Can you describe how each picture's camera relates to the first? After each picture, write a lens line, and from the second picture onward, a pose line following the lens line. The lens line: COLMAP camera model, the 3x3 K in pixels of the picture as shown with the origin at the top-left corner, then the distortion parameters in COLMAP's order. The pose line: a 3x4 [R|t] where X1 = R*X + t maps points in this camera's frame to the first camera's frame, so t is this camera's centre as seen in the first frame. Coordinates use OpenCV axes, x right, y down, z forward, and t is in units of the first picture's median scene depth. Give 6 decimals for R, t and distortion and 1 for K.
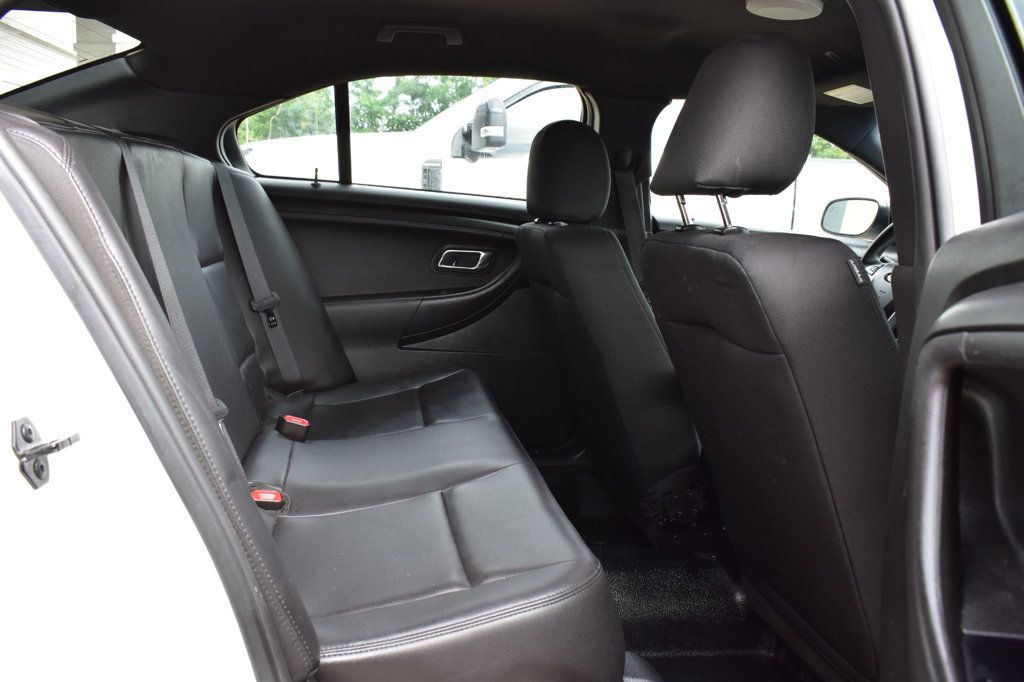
lens RADIAL K [[898.8, 0, 512.0], [0, 898.8, 341.0], [0, 0, 1]] dist [-0.081351, -0.003306]
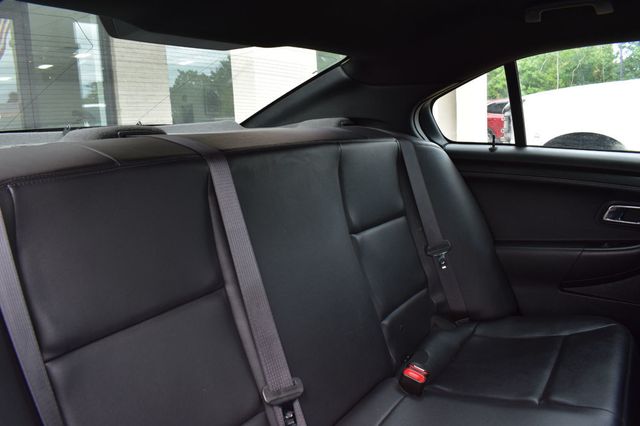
lens RADIAL K [[497.6, 0, 320.0], [0, 497.6, 213.0], [0, 0, 1]] dist [-0.099088, 0.011363]
pose [[0.732436, 0.057889, -0.678370, 0.066587], [-0.038134, 0.998303, 0.044018, -0.112184], [0.679767, -0.006372, 0.733400, 0.364327]]
